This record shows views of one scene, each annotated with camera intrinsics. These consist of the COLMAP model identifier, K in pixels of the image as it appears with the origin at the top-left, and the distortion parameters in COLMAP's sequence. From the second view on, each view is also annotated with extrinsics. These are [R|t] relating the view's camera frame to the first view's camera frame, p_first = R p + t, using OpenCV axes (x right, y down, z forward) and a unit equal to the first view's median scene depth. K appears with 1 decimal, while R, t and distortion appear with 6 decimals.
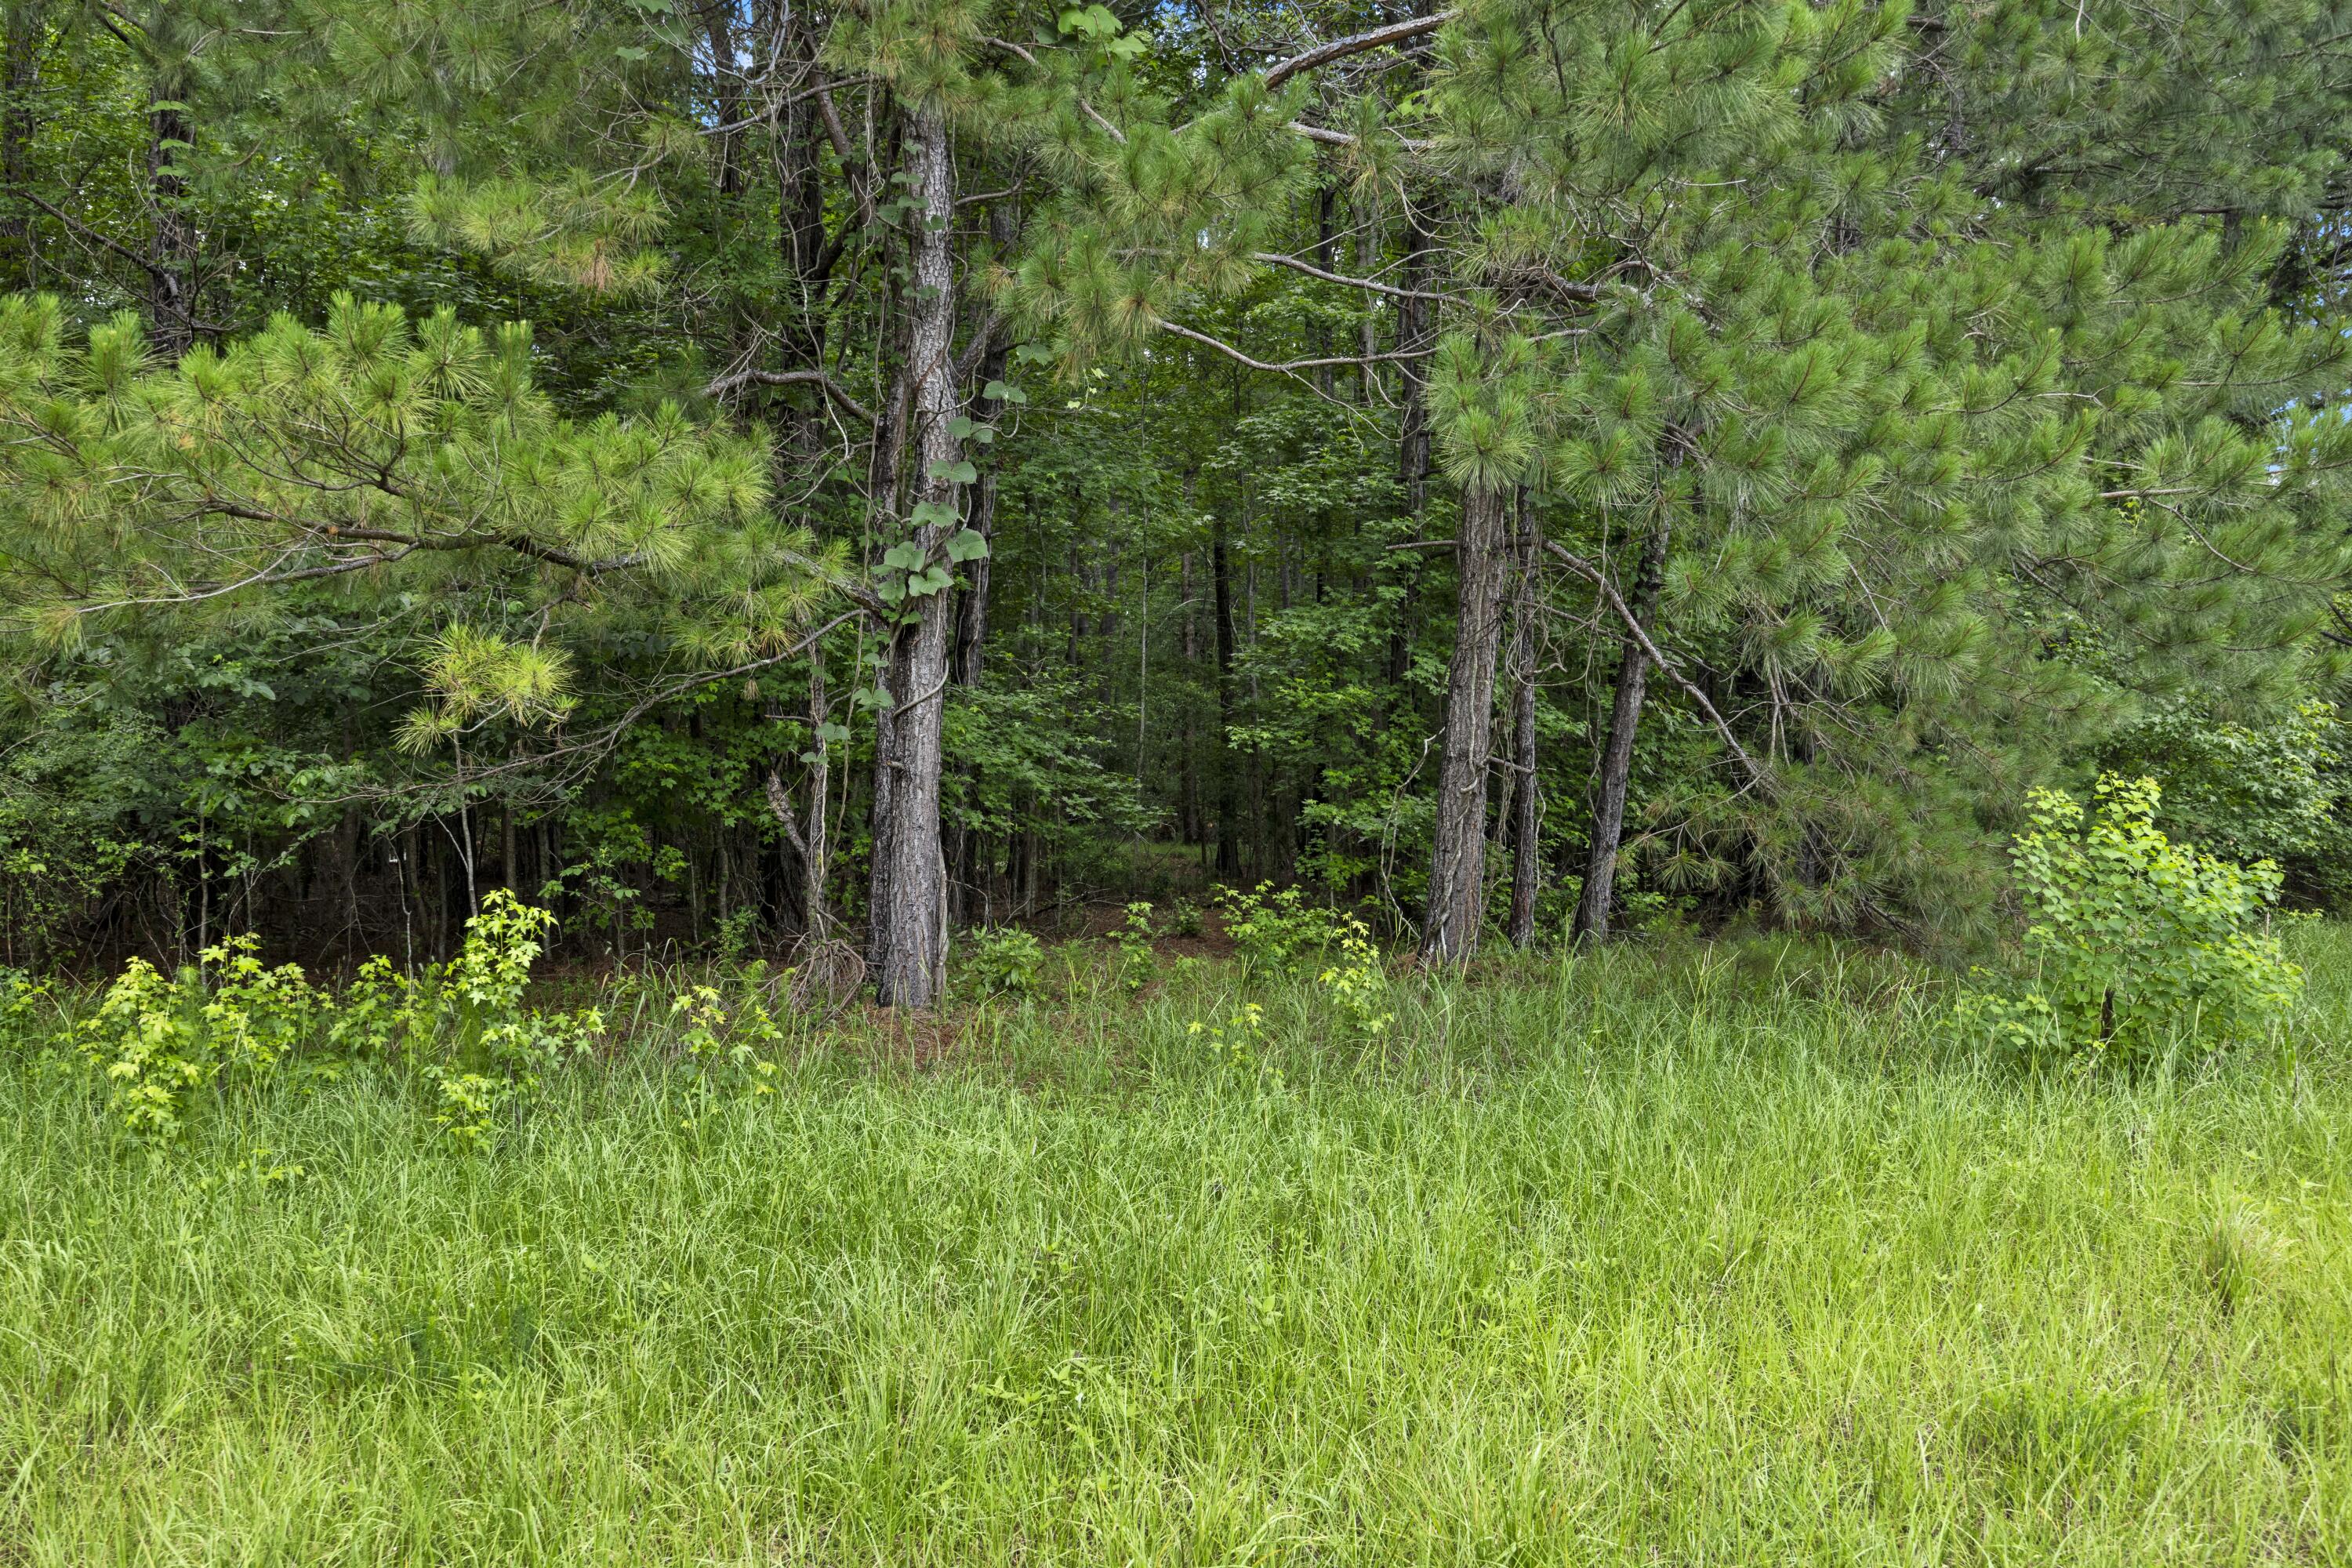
lens RADIAL K [[2016.2, 0, 1175.2], [0, 2016.2, 784.8], [0, 0, 1]] dist [0.001174, 0.000357]
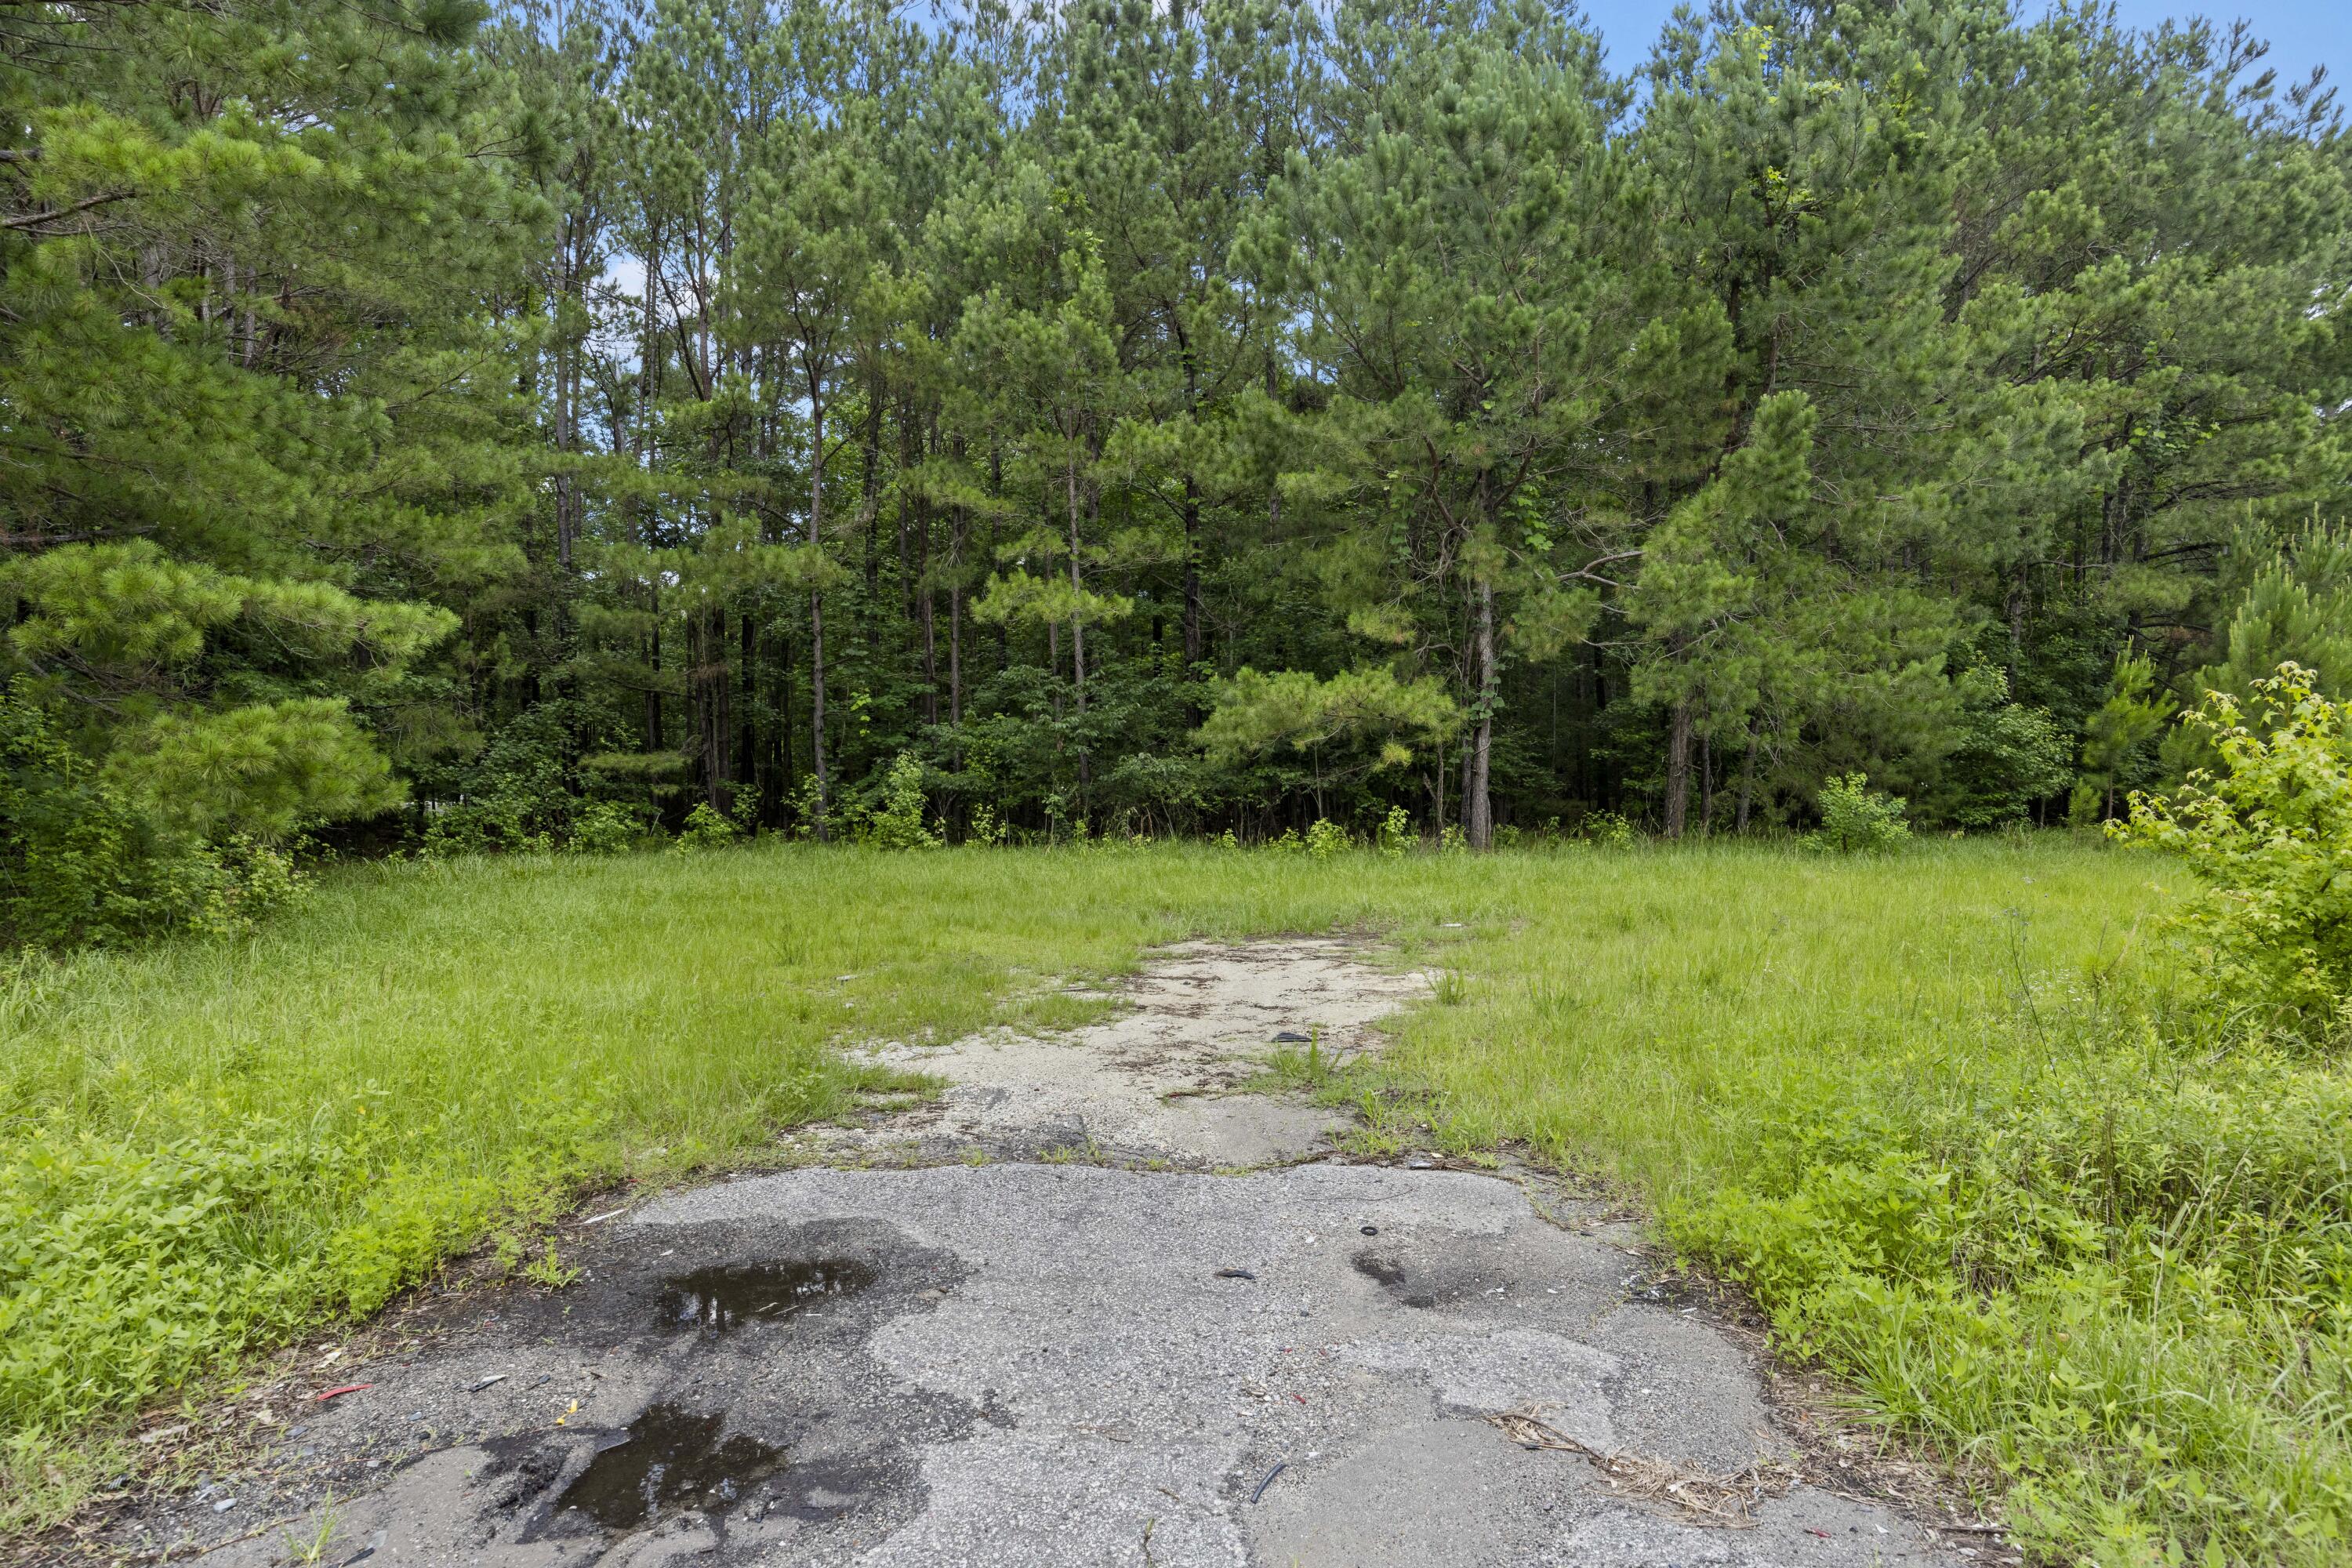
lens RADIAL K [[1462.6, 0, 1174.6], [0, 1462.6, 789.2], [0, 0, 1]] dist [-0.002443, -0.001462]
pose [[0.963711, -0.015383, -0.266504, 0.019697], [0.019325, 0.999739, 0.012174, -0.018809], [0.266247, -0.016882, 0.963757, -1.385941]]
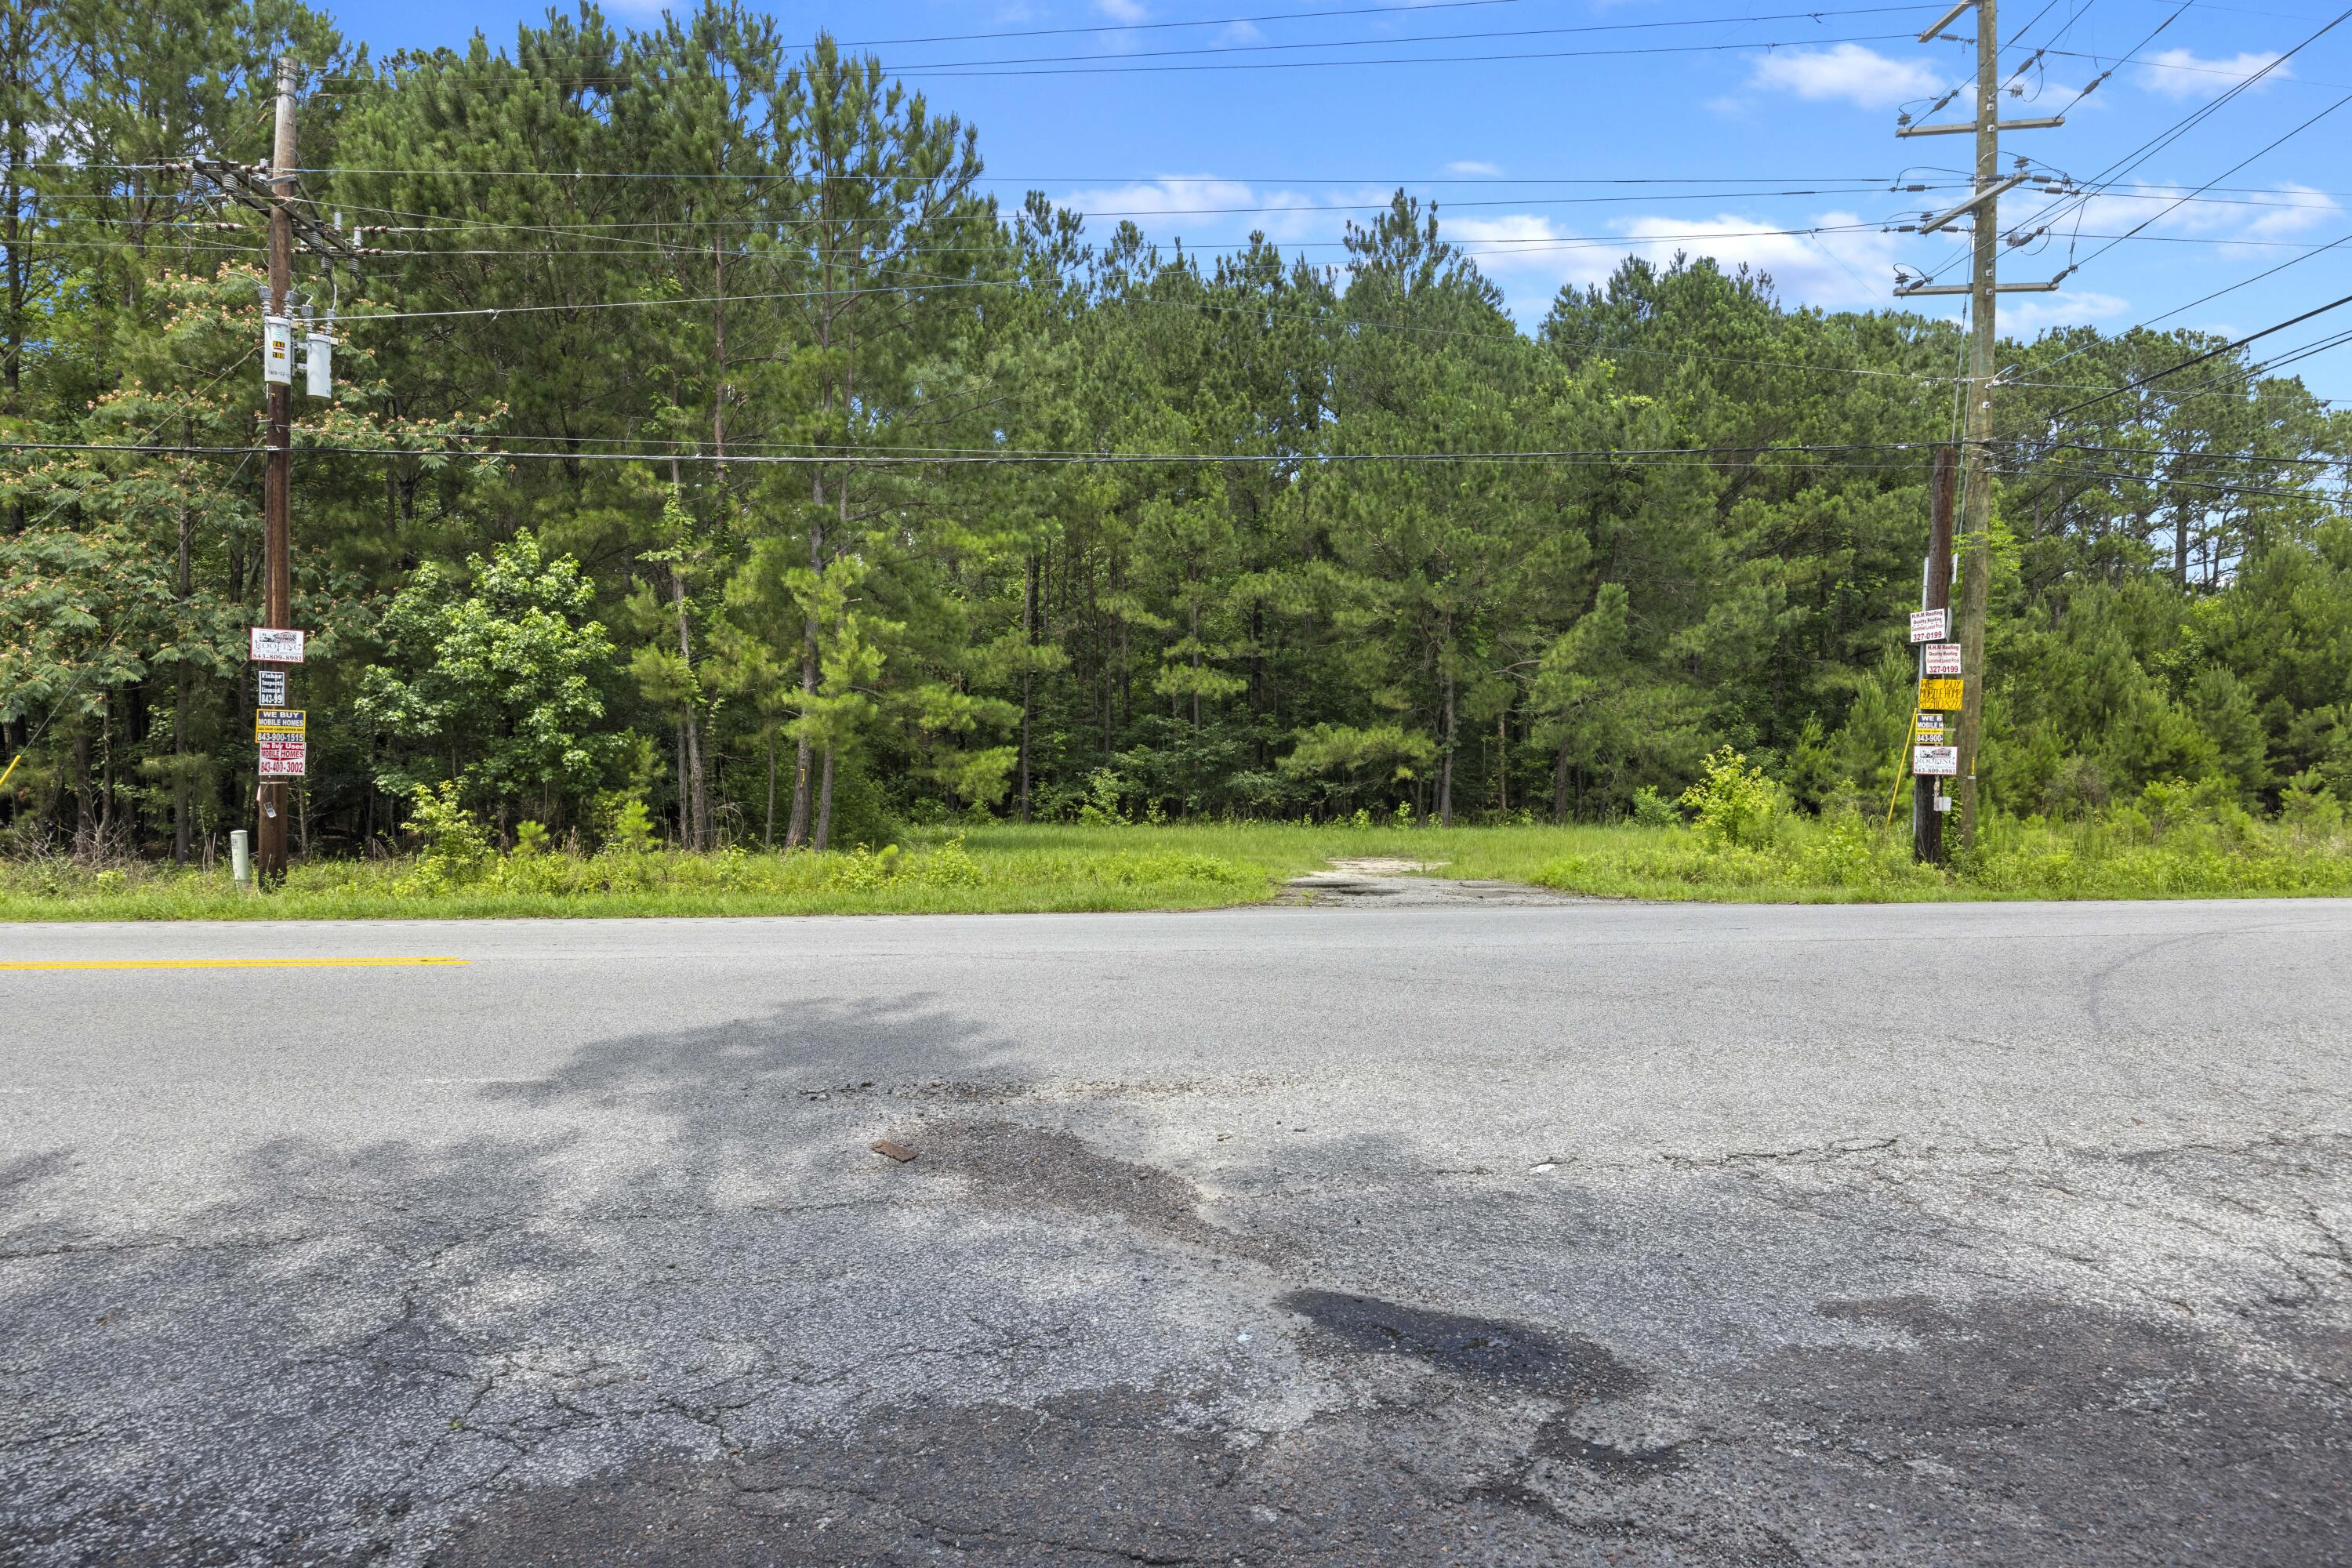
lens RADIAL K [[1302.2, 0, 1176.5], [0, 1302.2, 760.2], [0, 0, 1]] dist [0.002068, 0.000543]
pose [[0.971651, -0.014170, -0.235996, -0.007332], [0.009332, 0.999723, -0.021606, -0.003266], [0.236237, 0.018792, 0.971514, -2.635505]]
